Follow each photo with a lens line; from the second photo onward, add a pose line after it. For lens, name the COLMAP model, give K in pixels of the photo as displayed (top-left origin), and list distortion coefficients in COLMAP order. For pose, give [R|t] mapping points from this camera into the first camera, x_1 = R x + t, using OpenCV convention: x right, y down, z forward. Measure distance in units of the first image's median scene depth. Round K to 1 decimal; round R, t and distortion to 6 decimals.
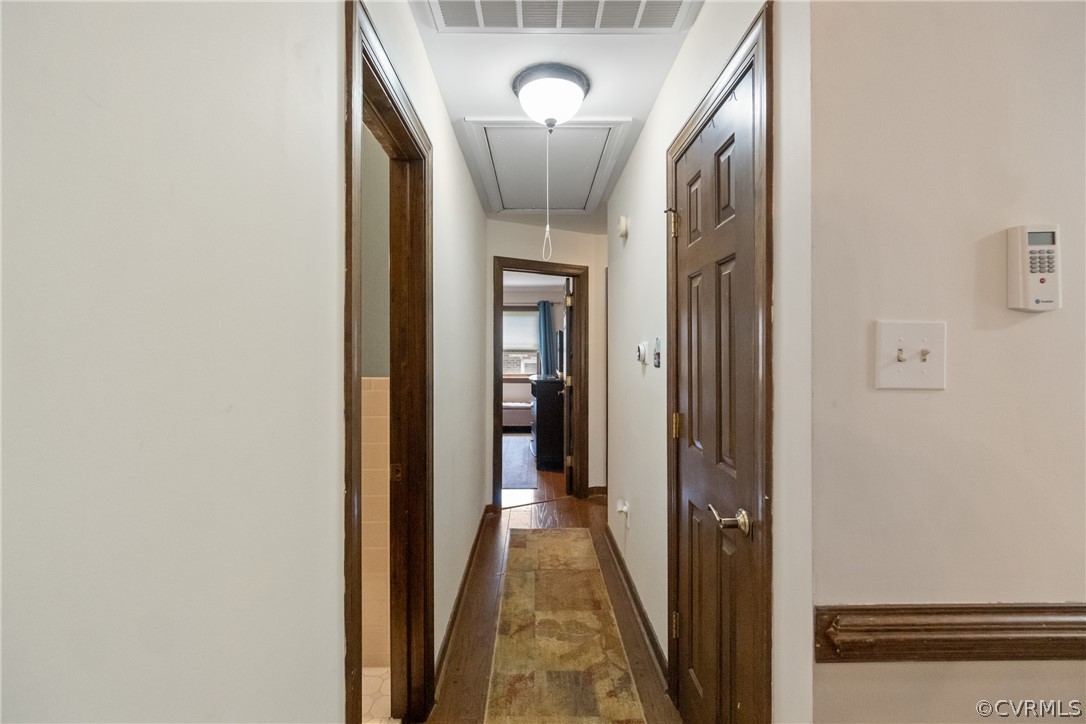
lens RADIAL K [[470.1, 0, 541.9], [0, 470.1, 357.2], [0, 0, 1]] dist [0.000635, 0.000047]
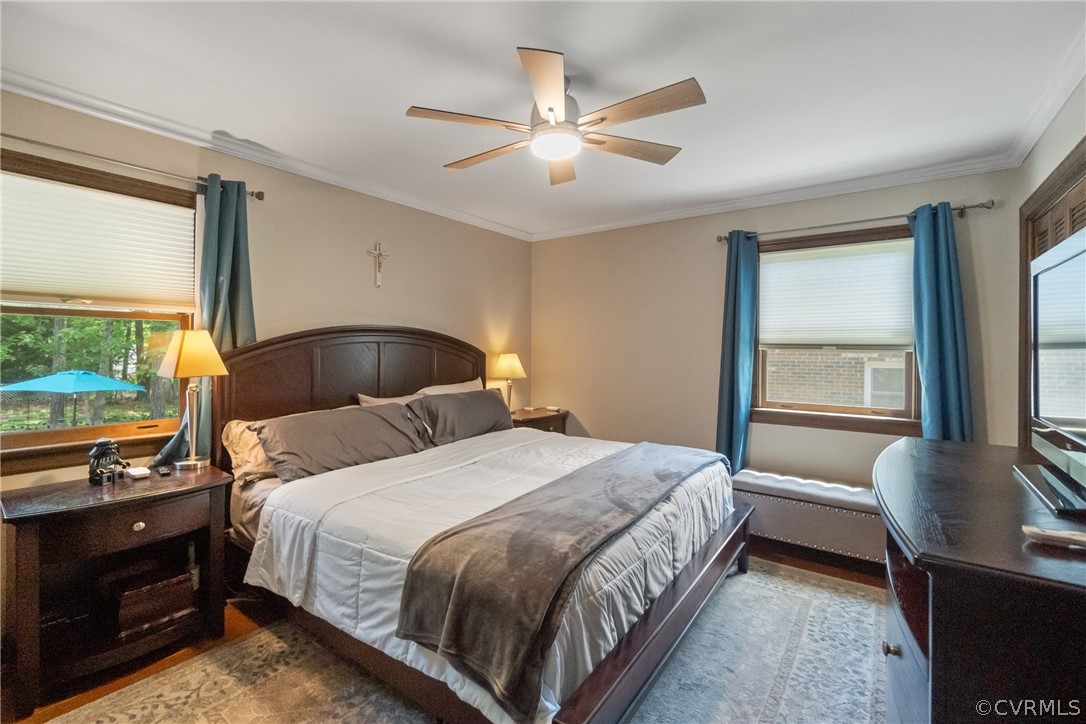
lens RADIAL K [[470.1, 0, 543.2], [0, 470.1, 354.9], [0, 0, 1]] dist [0.000635, 0.000047]
pose [[0.794999, 0.007629, -0.606563, -0.012825], [-0.007551, 0.999968, 0.002680, -0.005130], [0.606564, 0.002449, 0.795031, 0.532854]]
